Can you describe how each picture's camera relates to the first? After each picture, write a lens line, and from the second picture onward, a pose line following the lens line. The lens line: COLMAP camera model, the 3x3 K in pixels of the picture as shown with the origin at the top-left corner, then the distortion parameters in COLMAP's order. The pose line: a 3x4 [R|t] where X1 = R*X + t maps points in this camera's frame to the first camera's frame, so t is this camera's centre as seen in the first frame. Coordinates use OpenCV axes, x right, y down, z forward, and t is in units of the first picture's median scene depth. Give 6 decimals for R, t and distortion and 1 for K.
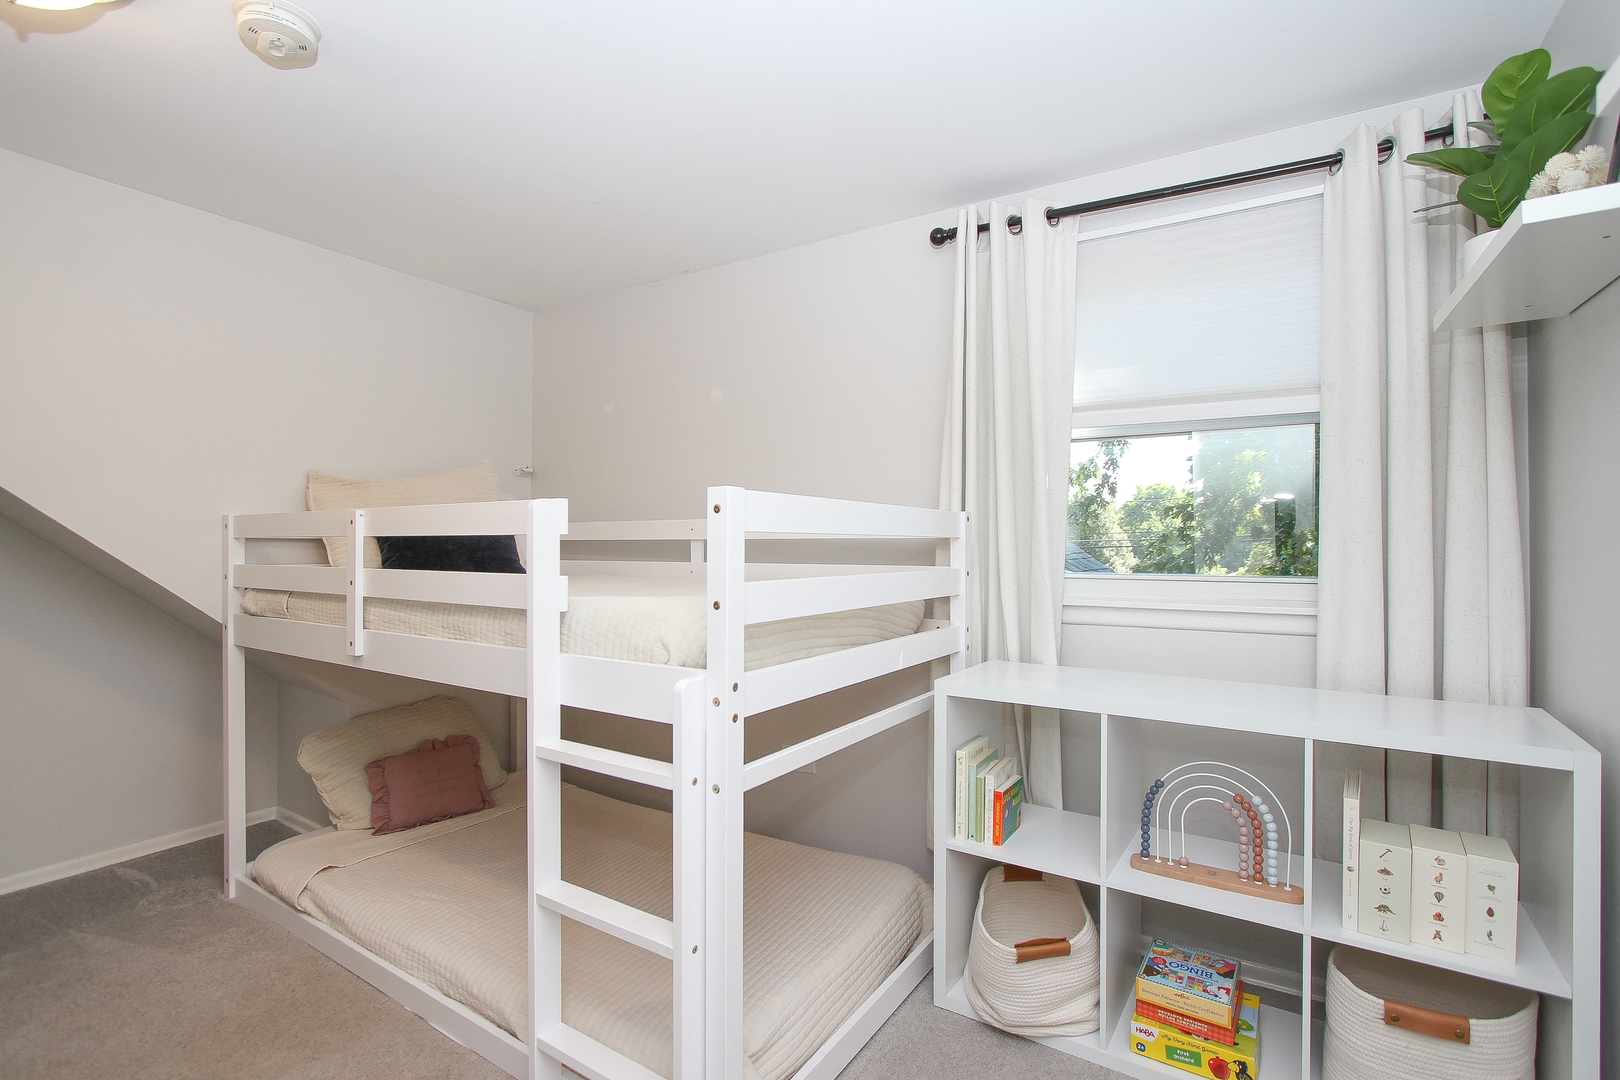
lens RADIAL K [[770.5, 0, 812.2], [0, 770.5, 542.6], [0, 0, 1]] dist [0.003426, -0.000159]
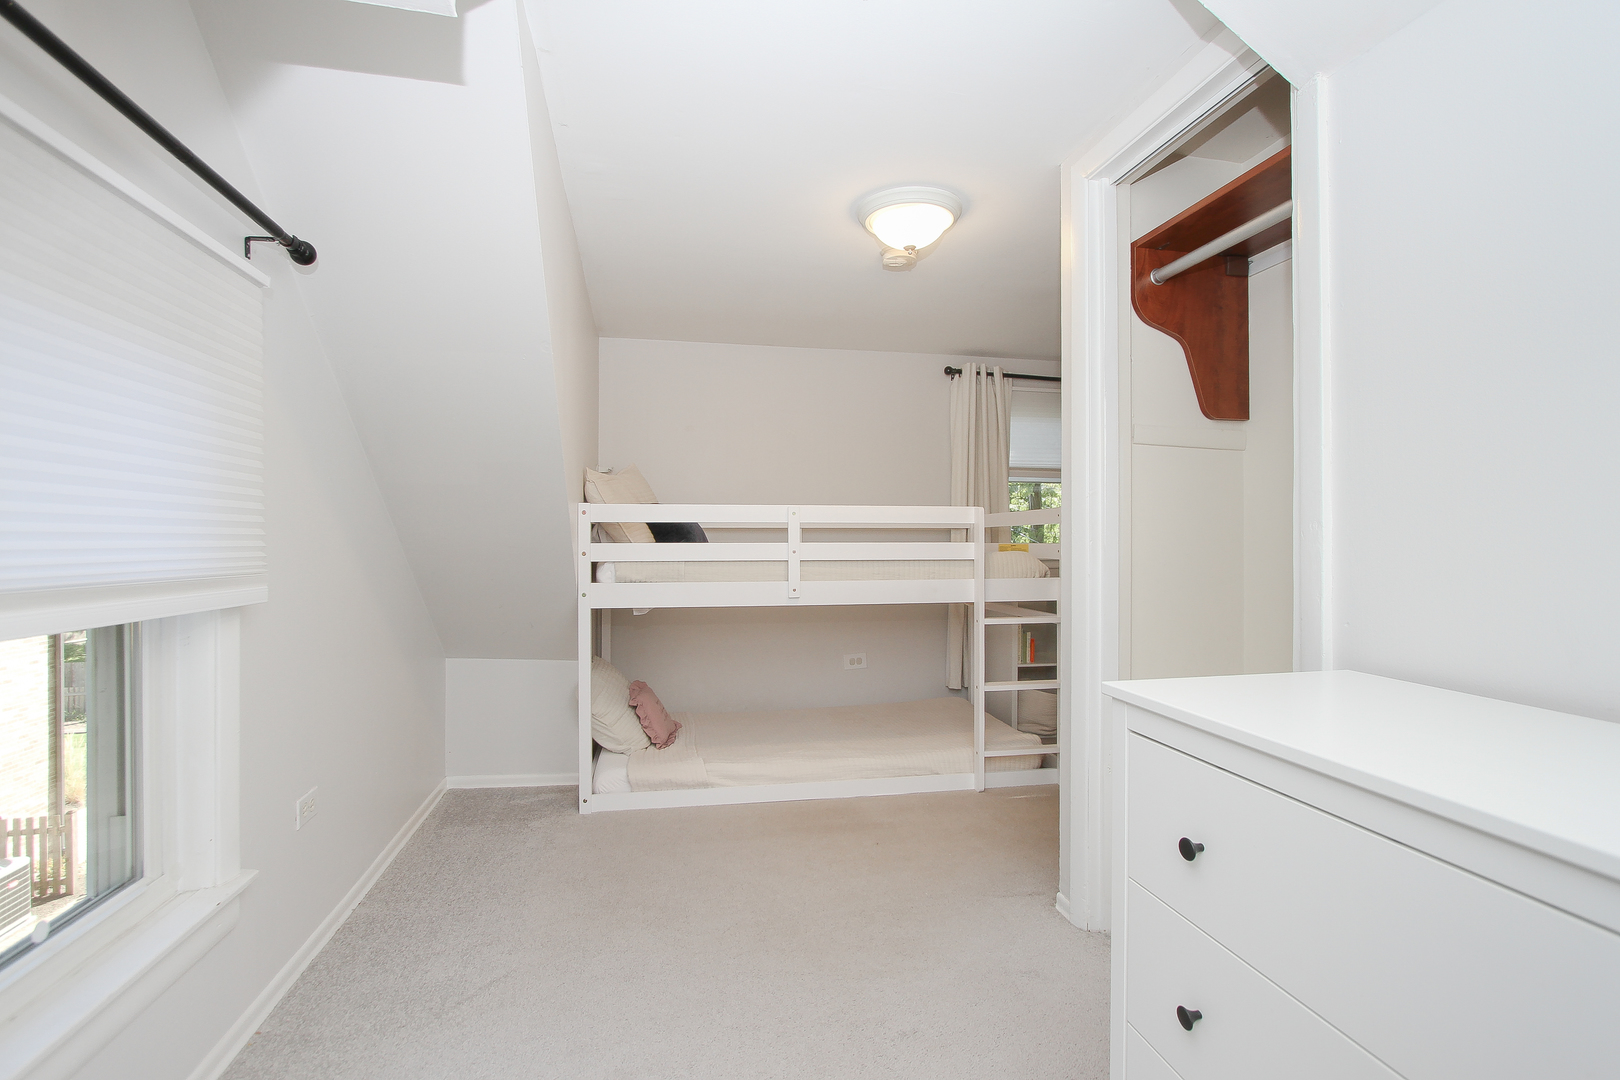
lens RADIAL K [[770.5, 0, 805.6], [0, 770.5, 539.2], [0, 0, 1]] dist [0.003426, -0.000159]
pose [[0.724768, 0.000944, 0.688993, -1.496409], [-0.002662, 0.999995, 0.001431, 0.022136], [-0.688988, -0.002871, 0.724767, -0.149747]]
